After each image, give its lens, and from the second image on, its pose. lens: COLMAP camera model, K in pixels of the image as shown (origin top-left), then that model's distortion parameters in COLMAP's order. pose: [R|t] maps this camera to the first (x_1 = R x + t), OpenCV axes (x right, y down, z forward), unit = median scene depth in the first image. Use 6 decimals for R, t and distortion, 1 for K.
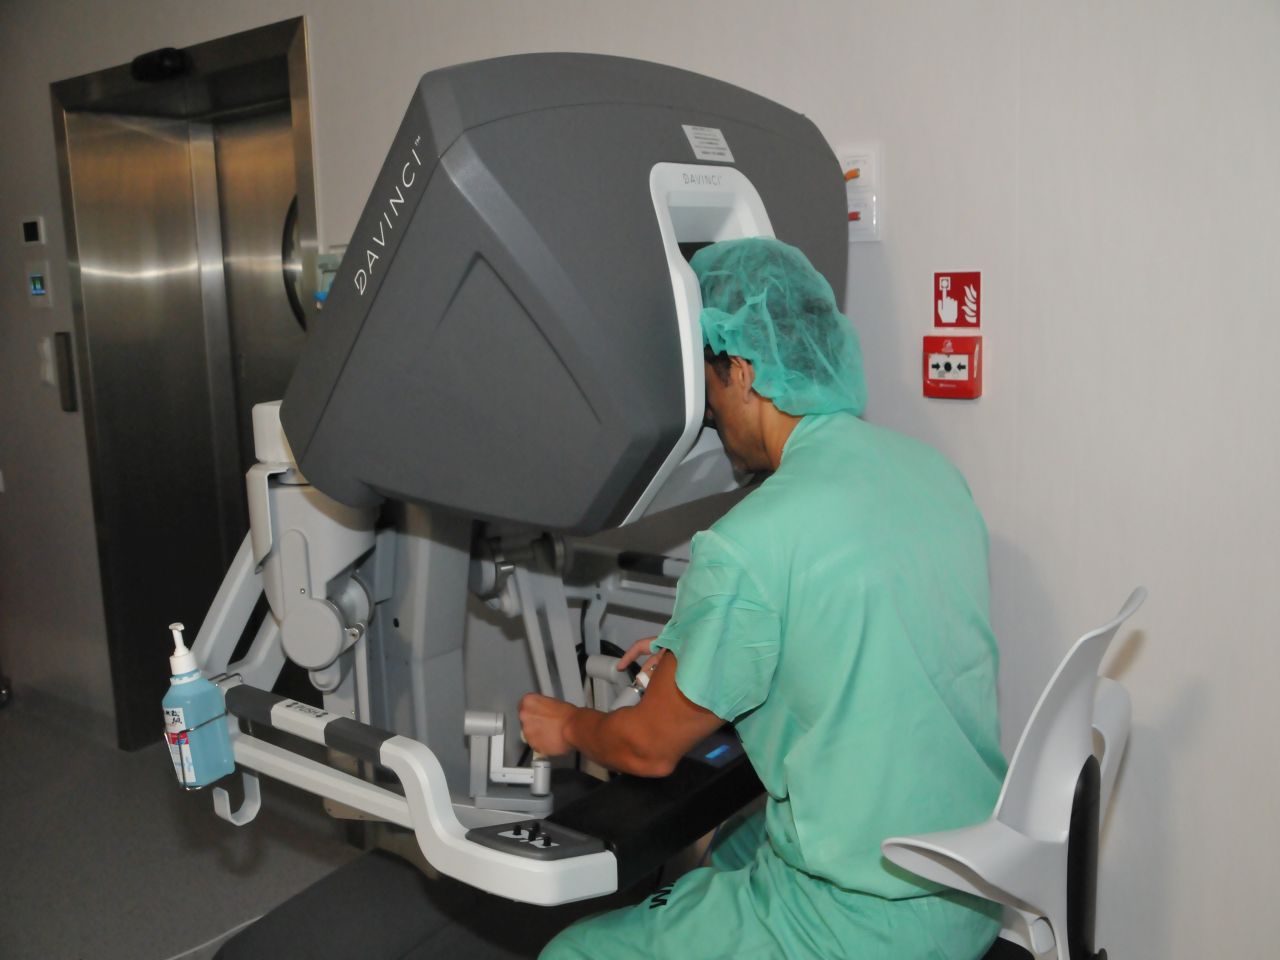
lens RADIAL K [[1208.0, 0, 640.0], [0, 1208.0, 480.0], [0, 0, 1]] dist [-0.165082, 0.429112]
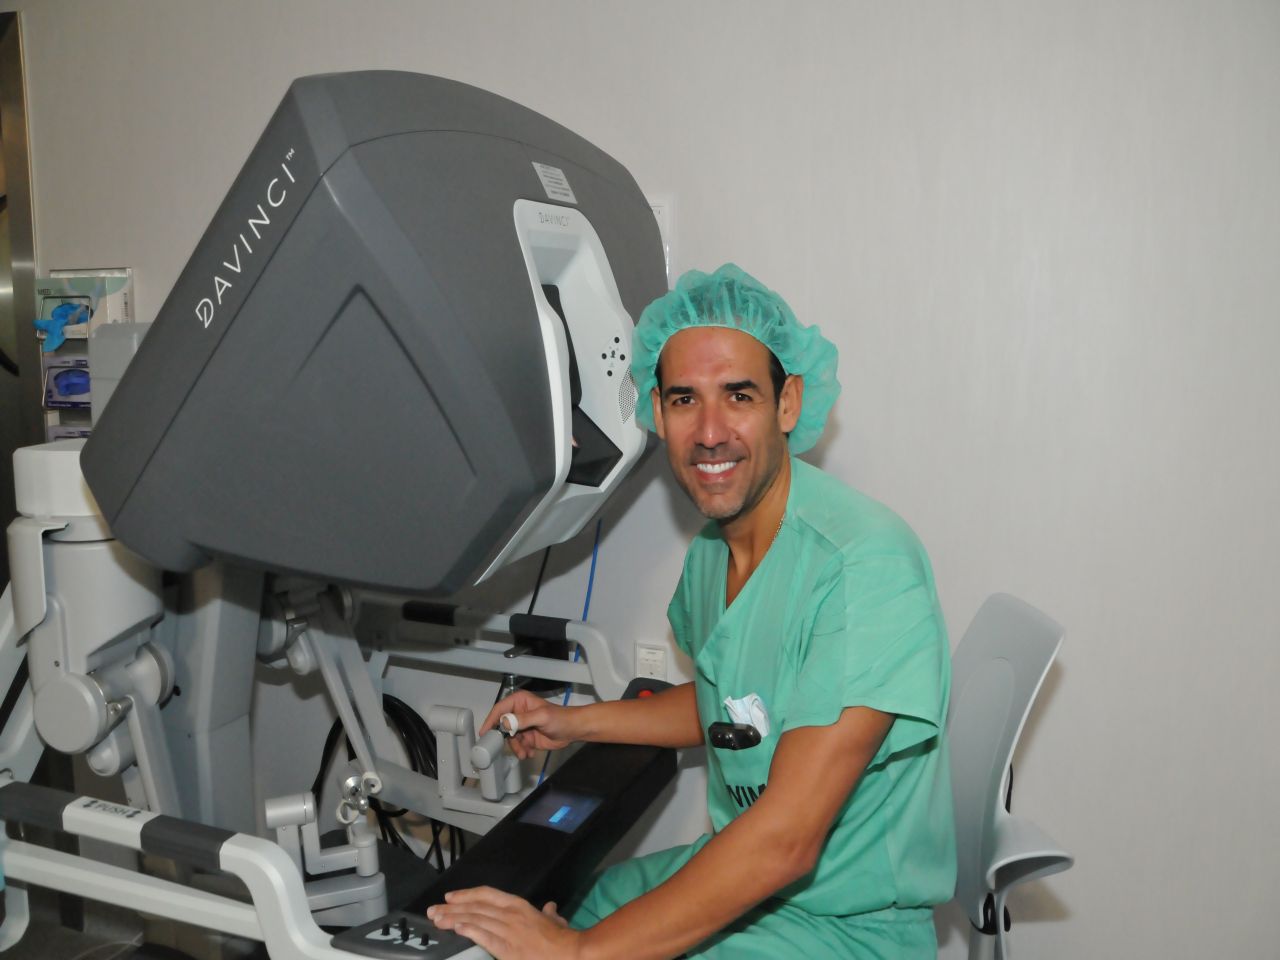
lens RADIAL K [[1134.7, 0, 640.0], [0, 1134.7, 480.0], [0, 0, 1]] dist [-0.104208, 0.126518]
pose [[0.957171, -0.001514, 0.289519, -0.140118], [0.009490, 0.999613, -0.026147, -0.017318], [-0.289367, 0.027775, 0.956815, 0.115938]]
